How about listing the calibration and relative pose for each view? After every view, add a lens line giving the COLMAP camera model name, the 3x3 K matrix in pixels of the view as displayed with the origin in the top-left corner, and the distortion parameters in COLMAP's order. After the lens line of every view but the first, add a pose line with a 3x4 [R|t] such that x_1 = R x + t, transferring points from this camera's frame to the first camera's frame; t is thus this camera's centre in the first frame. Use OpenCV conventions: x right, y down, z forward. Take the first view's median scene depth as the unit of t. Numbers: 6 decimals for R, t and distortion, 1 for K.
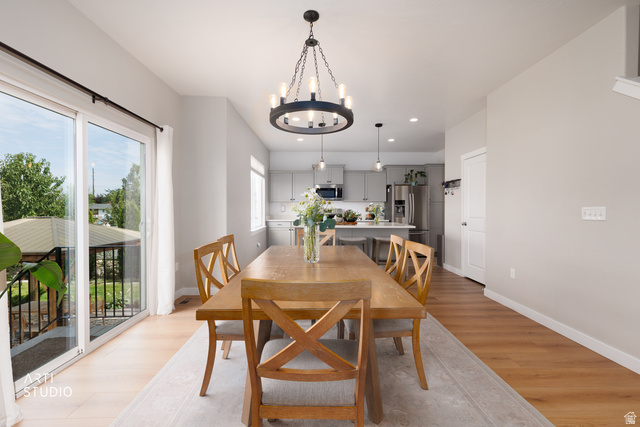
lens RADIAL K [[283.5, 0, 320.2], [0, 283.5, 212.1], [0, 0, 1]] dist [0.001216, 0.000370]
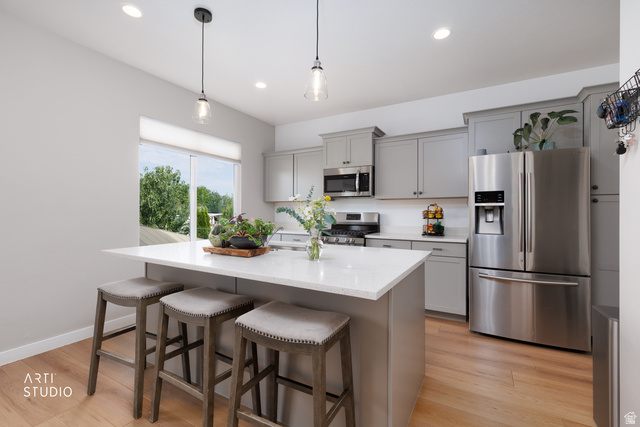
lens RADIAL K [[283.5, 0, 320.2], [0, 283.5, 212.1], [0, 0, 1]] dist [0.001216, 0.000370]
pose [[0.855717, 0.002130, -0.517440, 0.270955], [-0.008177, 0.999922, -0.009407, -0.007117], [0.517380, 0.012281, 0.855668, 0.514701]]
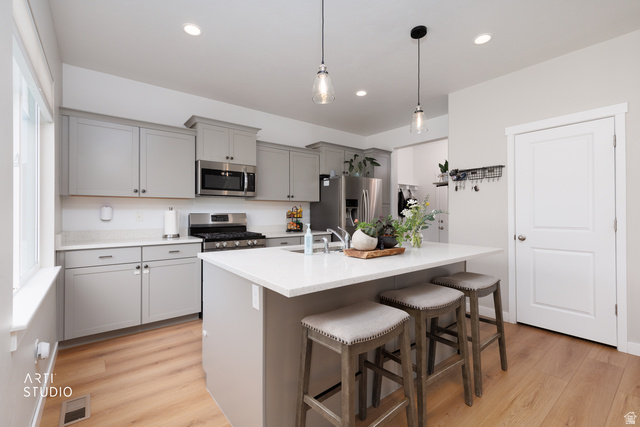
lens RADIAL K [[283.5, 0, 320.2], [0, 283.5, 212.1], [0, 0, 1]] dist [0.001216, 0.000370]
pose [[0.793426, 0.000189, 0.608667, -0.142674], [0.008205, 0.999906, -0.011006, -0.007445], [-0.608612, 0.013727, 0.793349, 0.524554]]
